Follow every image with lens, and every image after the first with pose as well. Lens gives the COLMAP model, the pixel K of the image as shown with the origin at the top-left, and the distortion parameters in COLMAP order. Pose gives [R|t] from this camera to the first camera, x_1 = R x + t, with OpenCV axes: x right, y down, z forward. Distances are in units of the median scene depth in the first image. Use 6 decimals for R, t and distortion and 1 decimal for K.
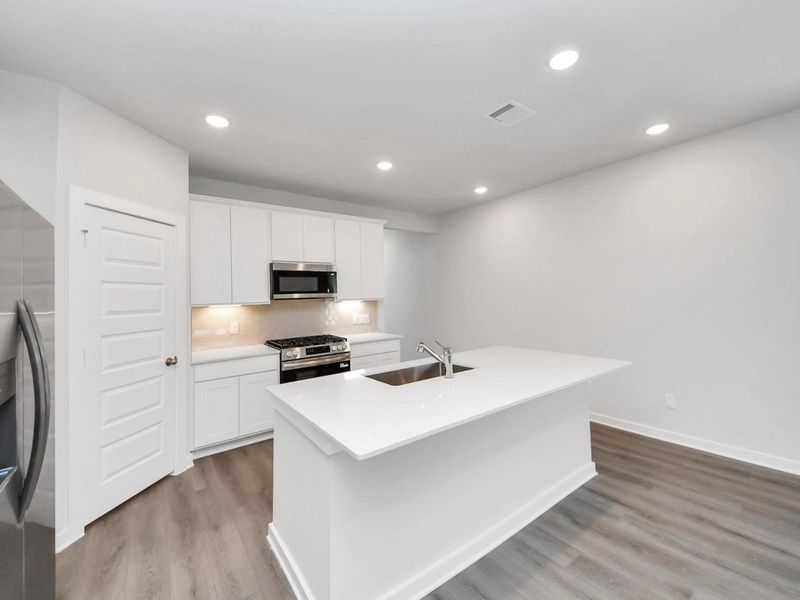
lens RADIAL K [[329.3, 0, 404.4], [0, 329.3, 292.0], [0, 0, 1]] dist [0.006821, -0.003889]
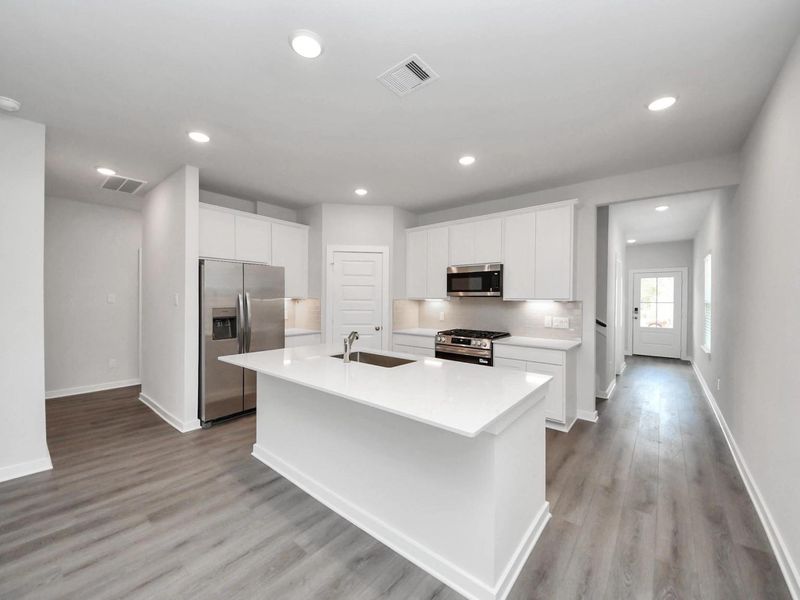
lens RADIAL K [[320.8, 0, 398.3], [0, 320.8, 299.2], [0, 0, 1]] dist [0.022595, -0.003031]
pose [[0.247073, 0.035900, -0.968332, 0.743582], [-0.003376, 0.999339, 0.036188, -0.009787], [0.968991, -0.005671, 0.247031, 0.496602]]
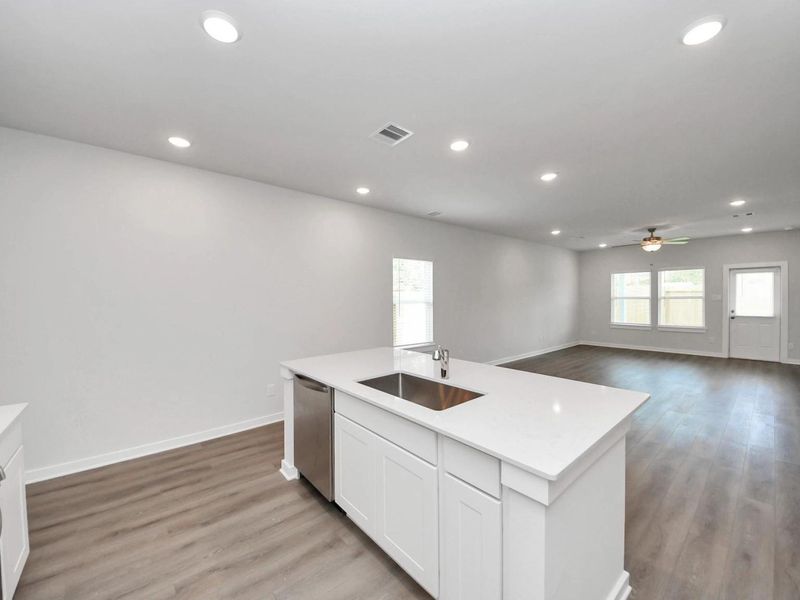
lens RADIAL K [[322.6, 0, 393.0], [0, 322.6, 302.2], [0, 0, 1]] dist [0.009189, -0.003763]
pose [[-0.034528, 0.018577, 0.999231, -0.485096], [-0.001653, 0.999825, -0.018645, 0.020475], [-0.999402, -0.002296, -0.034492, 0.676674]]
